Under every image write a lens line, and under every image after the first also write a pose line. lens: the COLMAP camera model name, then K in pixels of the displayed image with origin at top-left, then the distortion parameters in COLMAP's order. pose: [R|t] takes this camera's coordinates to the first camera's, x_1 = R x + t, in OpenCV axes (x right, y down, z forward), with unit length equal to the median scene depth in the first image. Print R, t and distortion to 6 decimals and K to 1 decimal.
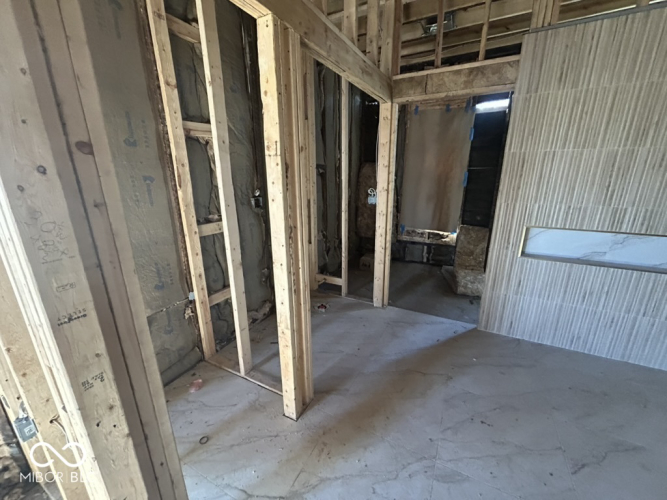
lens RADIAL K [[269.4, 0, 331.5], [0, 269.4, 248.7], [0, 0, 1]] dist [-0.002901, 0.001148]
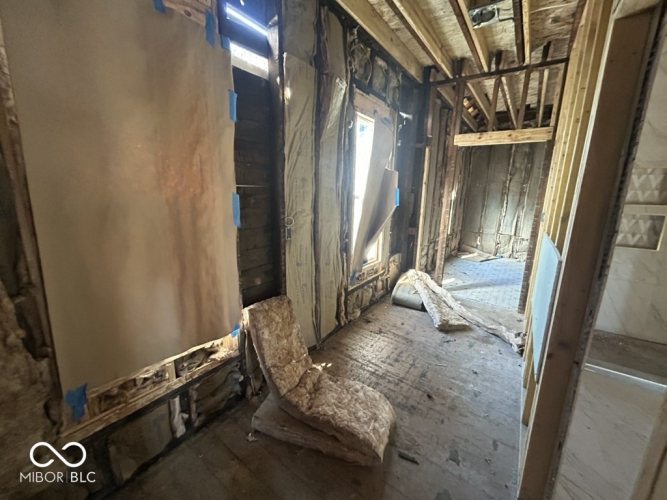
lens RADIAL K [[269.4, 0, 332.1], [0, 269.4, 249.9], [0, 0, 1]] dist [-0.002901, 0.001148]
pose [[0.135970, -0.200376, 0.970238, 0.094680], [0.248988, 0.954812, 0.162297, -0.264927], [-0.958915, 0.219510, 0.179717, 0.908314]]
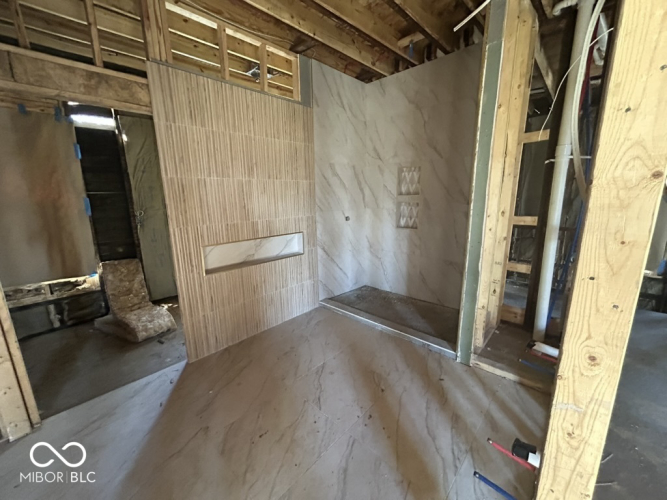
lens RADIAL K [[269.4, 0, 332.4], [0, 269.4, 248.5], [0, 0, 1]] dist [-0.002901, 0.001148]
pose [[0.268475, -0.195190, 0.943304, -0.094514], [0.275427, 0.953928, 0.118999, -0.040744], [-0.923072, 0.227863, 0.309867, 0.131624]]
